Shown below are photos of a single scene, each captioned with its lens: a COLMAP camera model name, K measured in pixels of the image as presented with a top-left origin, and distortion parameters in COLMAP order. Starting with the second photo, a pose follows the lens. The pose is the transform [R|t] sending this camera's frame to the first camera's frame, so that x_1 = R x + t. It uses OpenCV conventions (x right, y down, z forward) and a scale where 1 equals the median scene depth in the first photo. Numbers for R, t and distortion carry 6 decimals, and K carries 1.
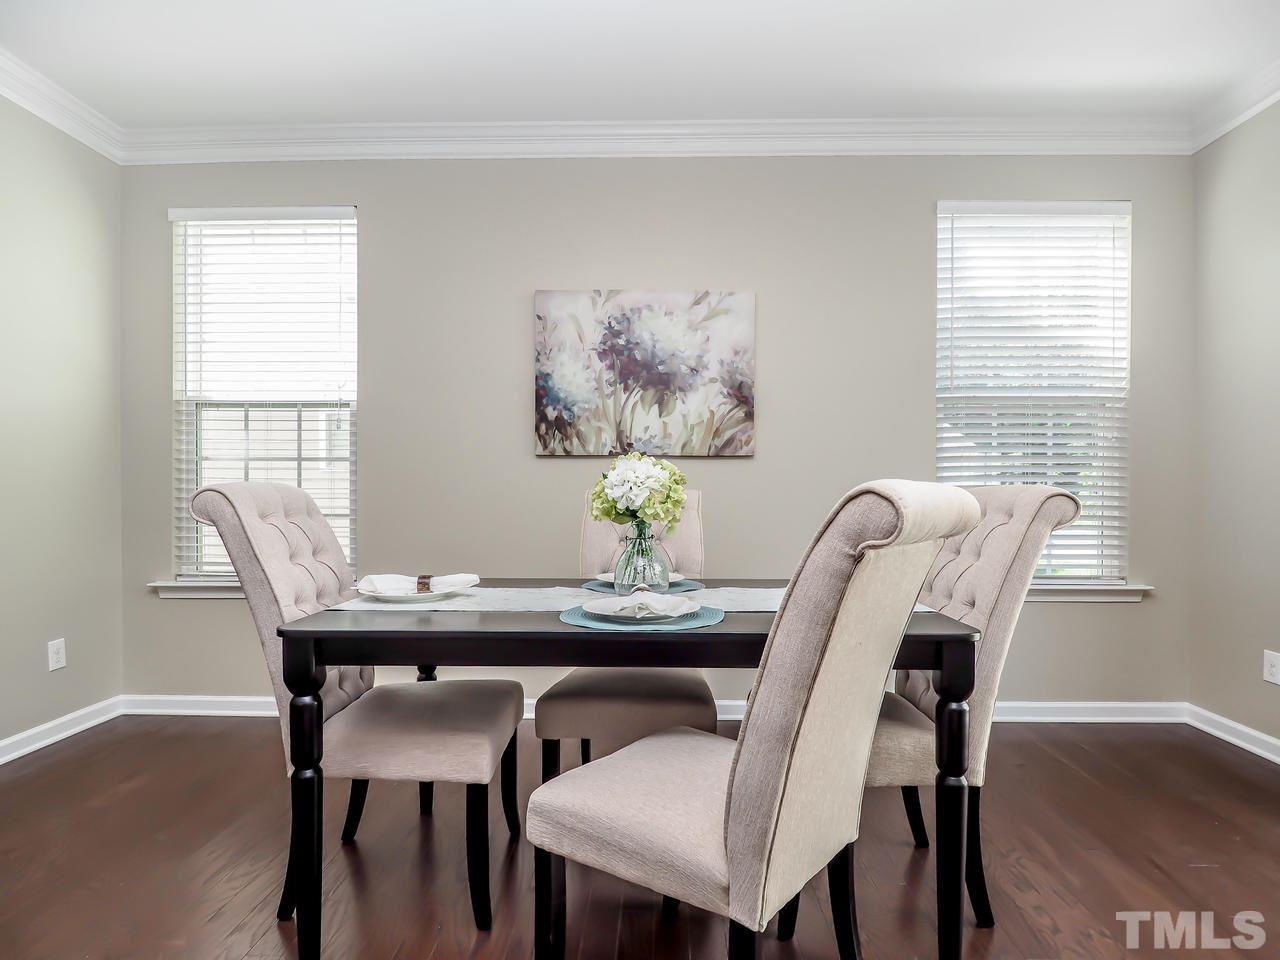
lens RADIAL K [[706.7, 0, 642.6], [0, 706.7, 497.3], [0, 0, 1]] dist [-0.010716, -0.001518]
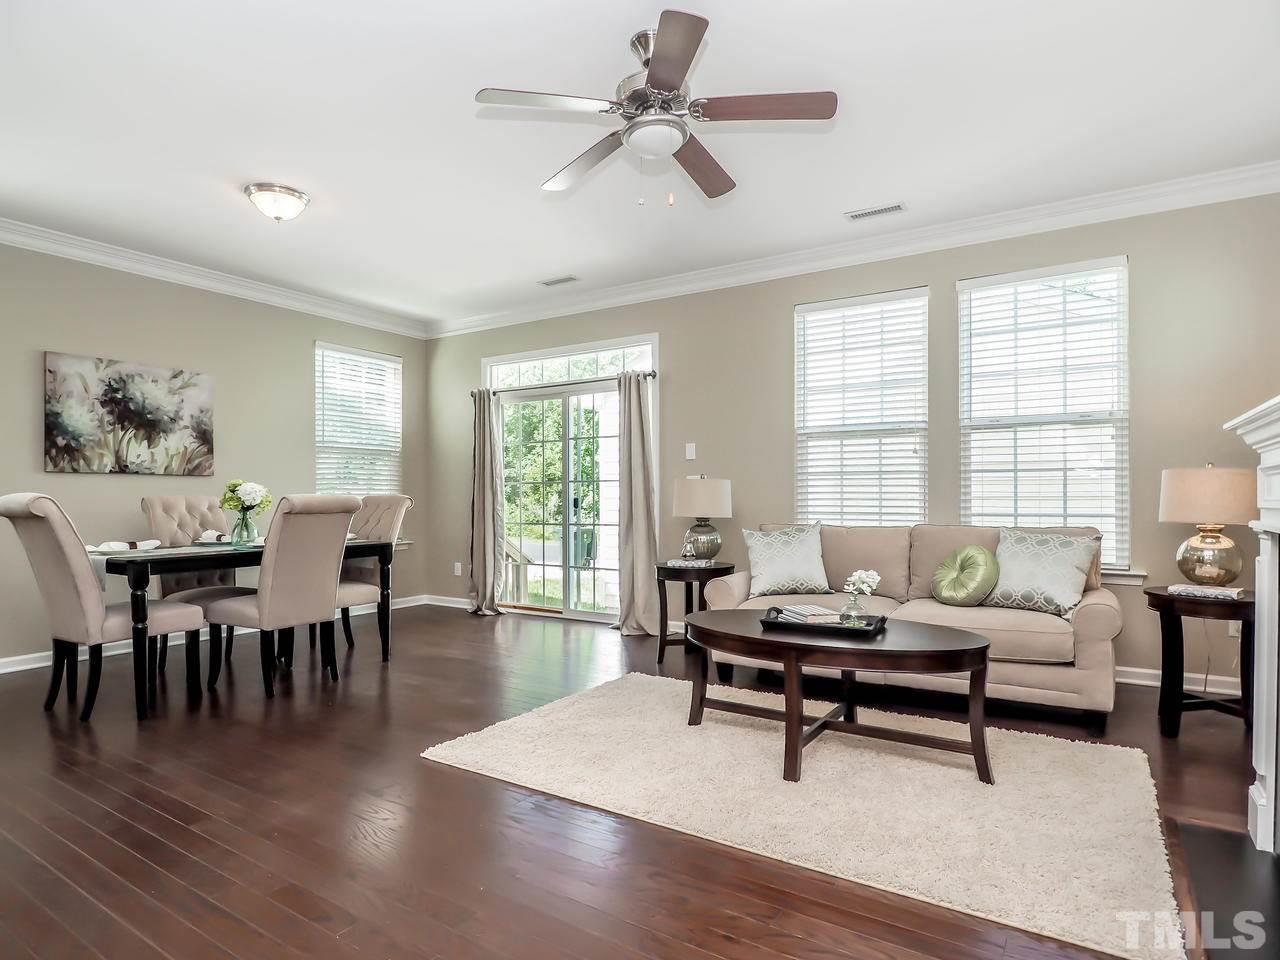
lens RADIAL K [[706.7, 0, 640.2], [0, 706.7, 488.6], [0, 0, 1]] dist [-0.010716, -0.001518]
pose [[0.528487, 0.005282, 0.848925, -0.697620], [0.011504, 0.999844, -0.013383, 0.004887], [-0.848864, 0.016839, 0.528344, -0.692480]]
